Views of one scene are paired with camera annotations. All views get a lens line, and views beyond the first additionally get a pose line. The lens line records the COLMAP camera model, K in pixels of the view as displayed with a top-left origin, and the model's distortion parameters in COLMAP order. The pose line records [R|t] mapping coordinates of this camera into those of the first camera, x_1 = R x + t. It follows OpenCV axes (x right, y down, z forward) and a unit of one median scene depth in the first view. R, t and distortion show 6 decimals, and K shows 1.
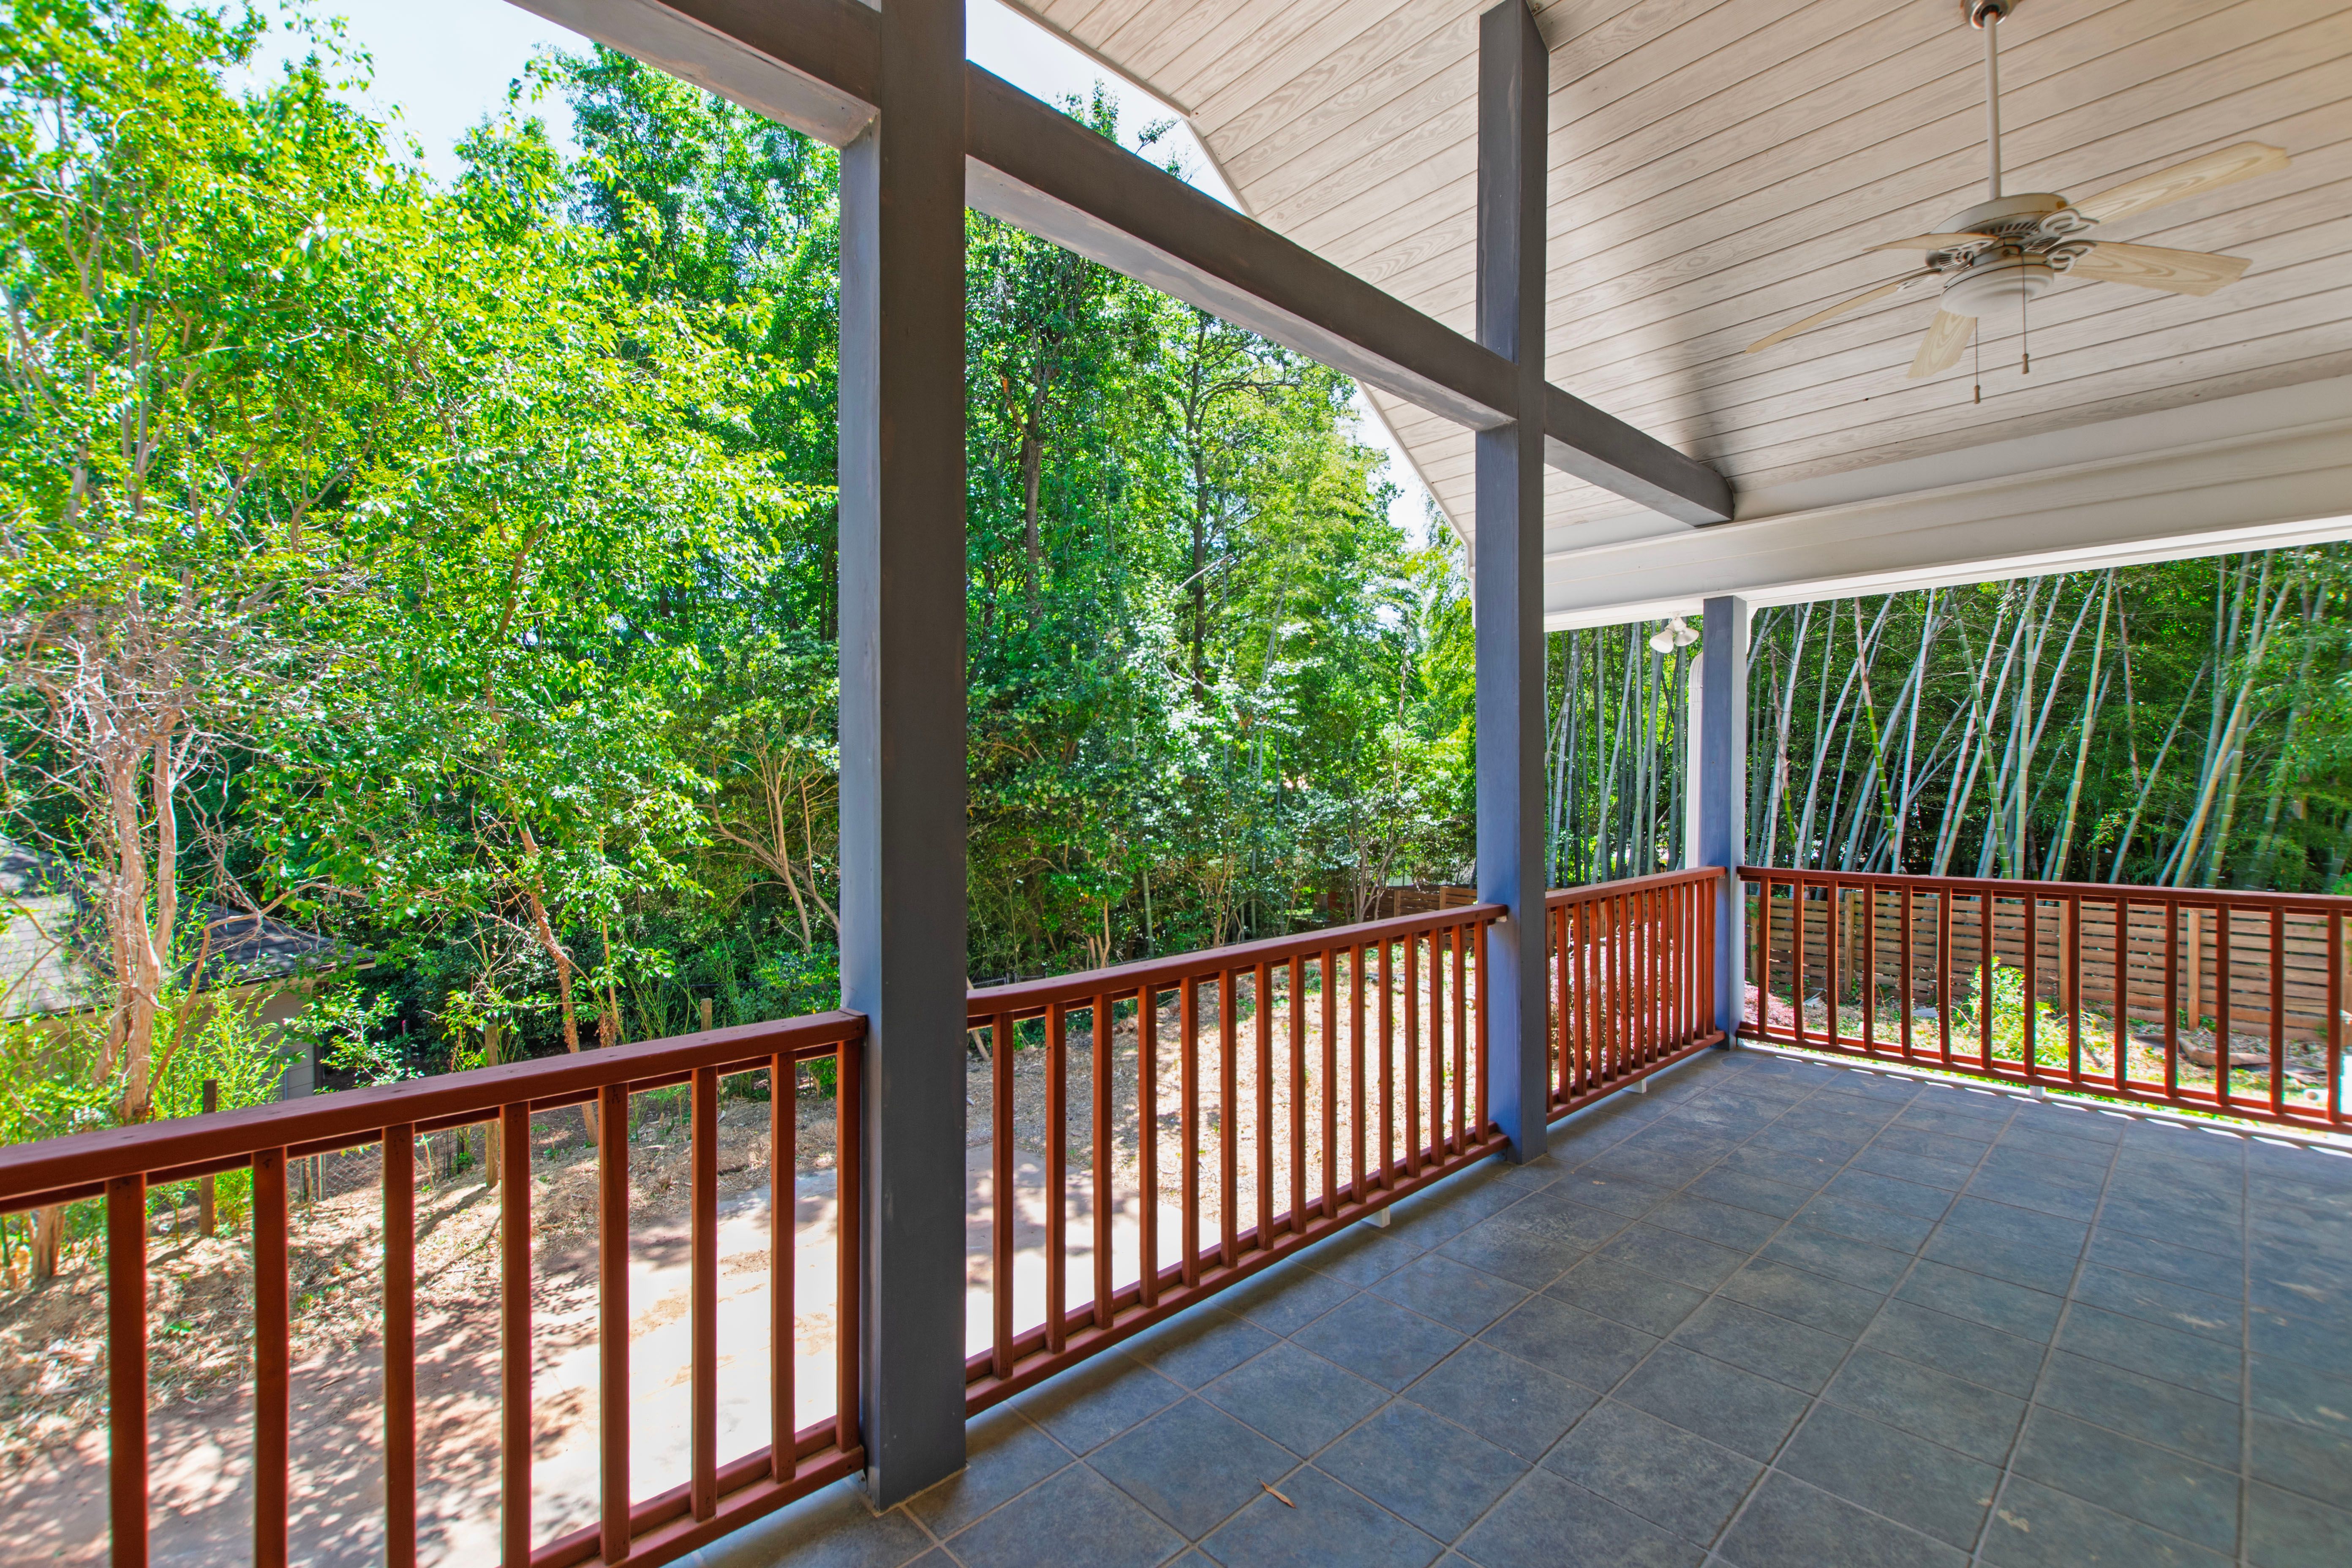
lens RADIAL K [[1070.8, 0, 1187.7], [0, 1070.8, 774.9], [0, 0, 1]] dist [0.002027, -0.001211]
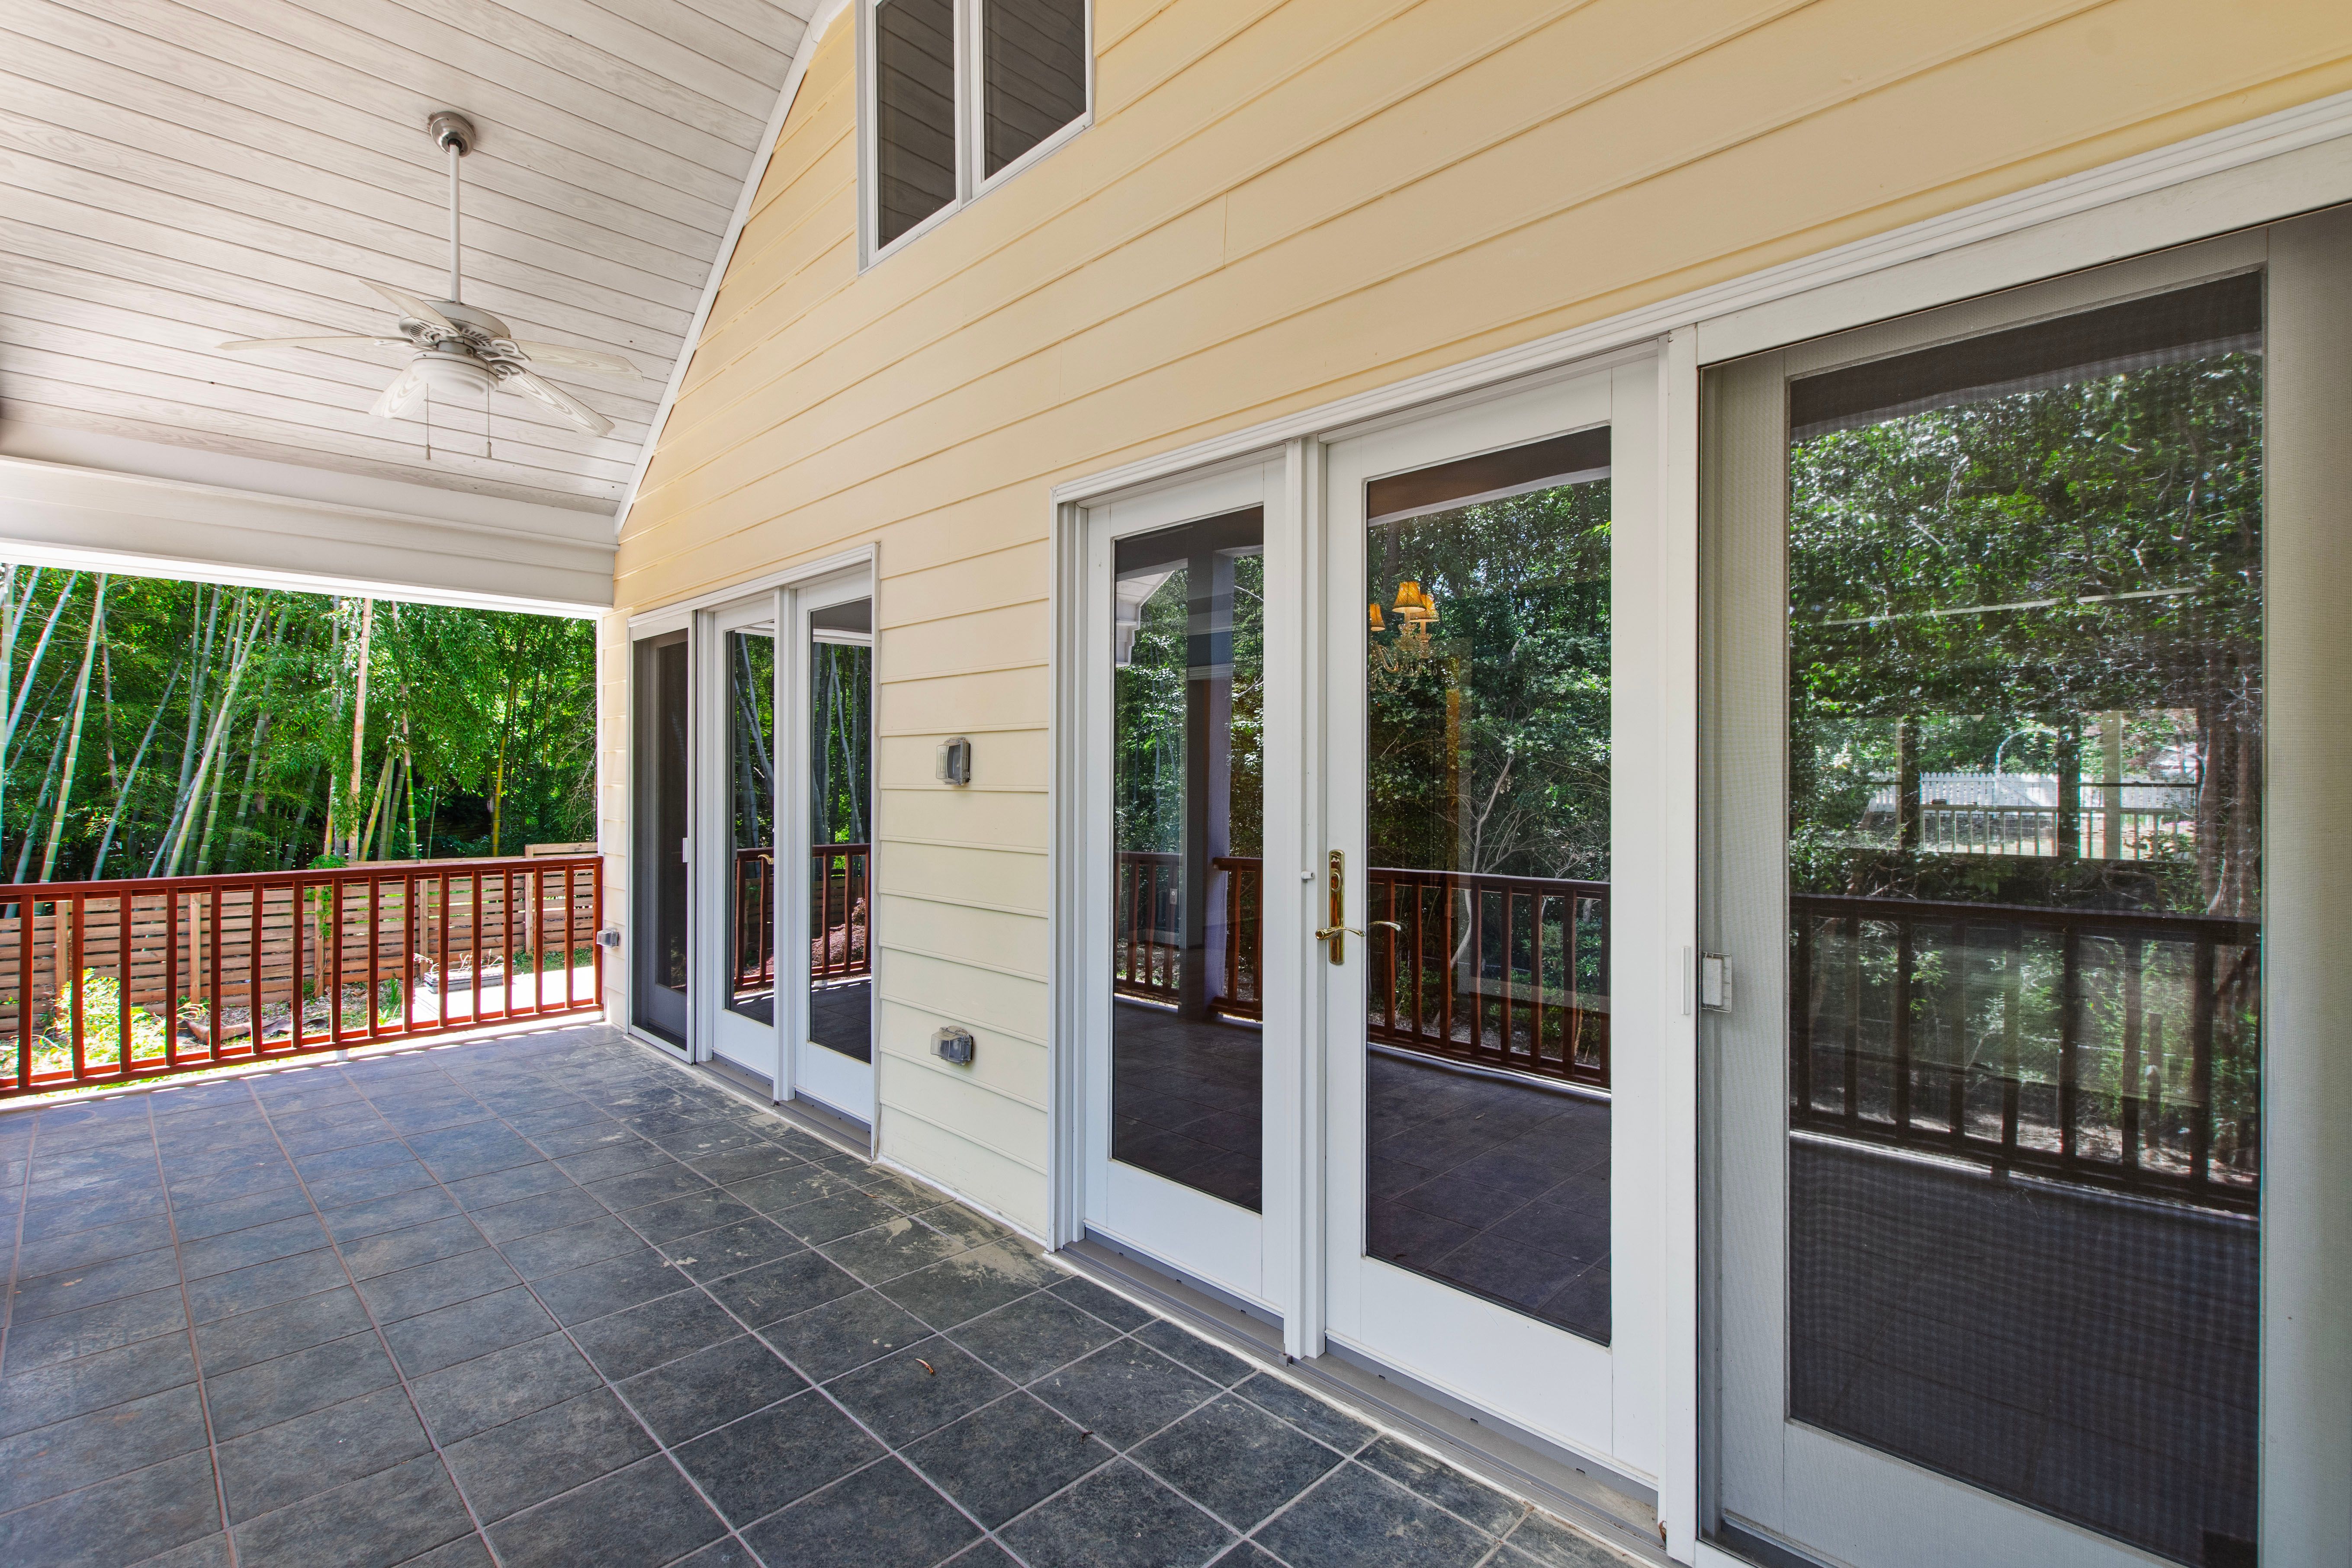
lens RADIAL K [[1070.8, 0, 1185.9], [0, 1070.8, 784.2], [0, 0, 1]] dist [0.002027, -0.001211]
pose [[-0.074632, -0.002954, 0.997207, -0.437002], [-0.006694, 0.999975, 0.002461, 0.002286], [-0.997189, -0.006492, -0.074650, 0.219032]]
